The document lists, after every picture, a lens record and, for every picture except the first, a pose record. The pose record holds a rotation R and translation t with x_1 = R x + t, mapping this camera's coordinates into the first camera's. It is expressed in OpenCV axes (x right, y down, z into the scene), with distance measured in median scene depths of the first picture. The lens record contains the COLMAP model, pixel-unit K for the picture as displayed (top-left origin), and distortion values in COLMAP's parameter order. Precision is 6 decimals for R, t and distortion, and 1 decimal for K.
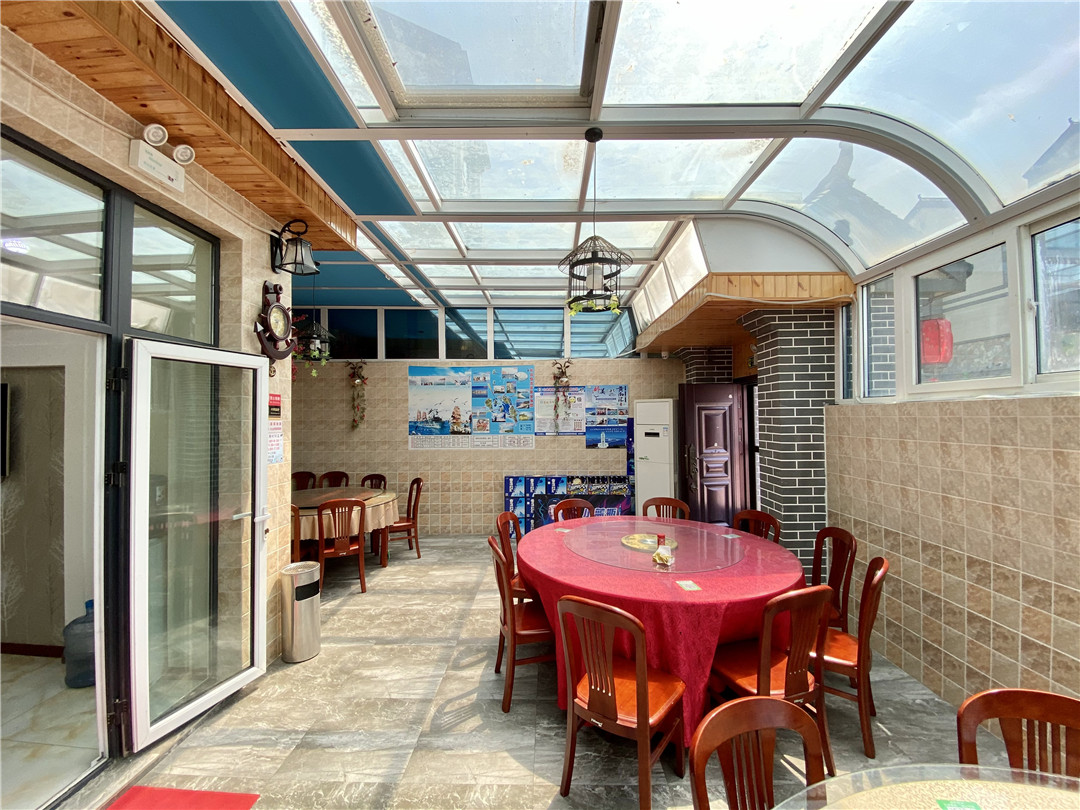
lens RADIAL K [[442.0, 0, 538.3], [0, 442.0, 407.6], [0, 0, 1]] dist [0.001117, 0.000048]
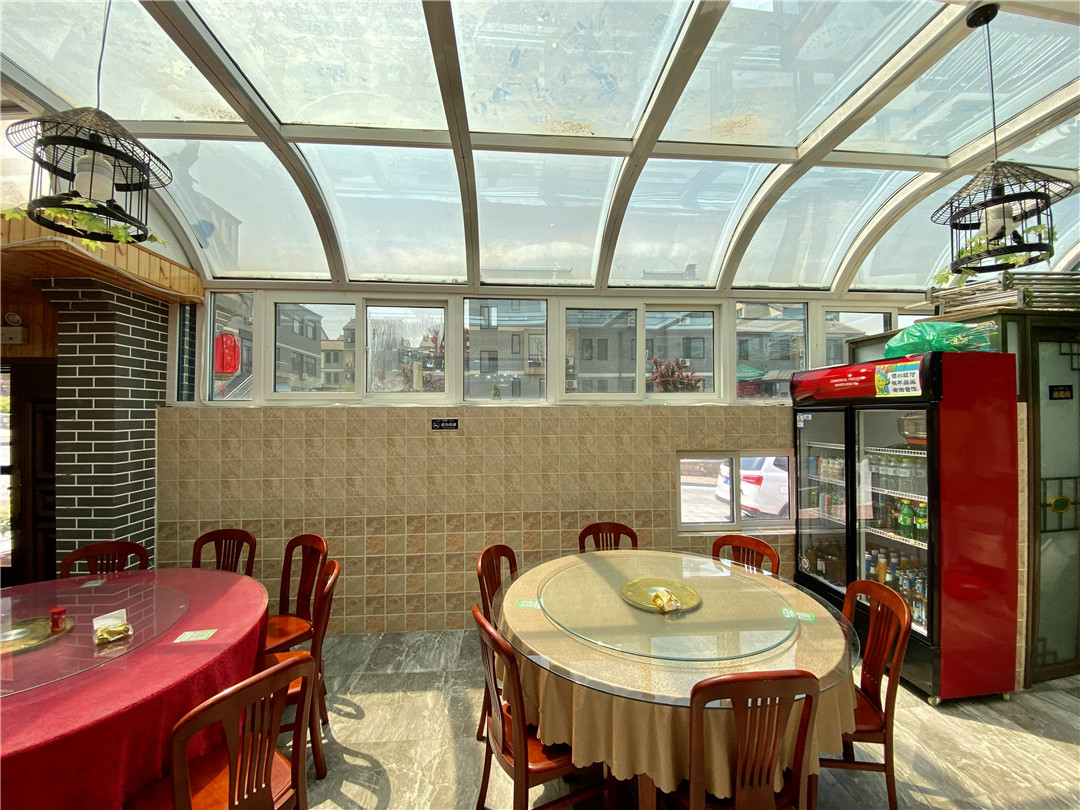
lens RADIAL K [[442.0, 0, 537.5], [0, 442.0, 407.6], [0, 0, 1]] dist [0.001117, 0.000048]
pose [[-0.074461, 0.023798, 0.996940, -0.338465], [-0.014162, 0.999589, -0.024919, 0.007853], [-0.997123, -0.015974, -0.074093, 0.317640]]
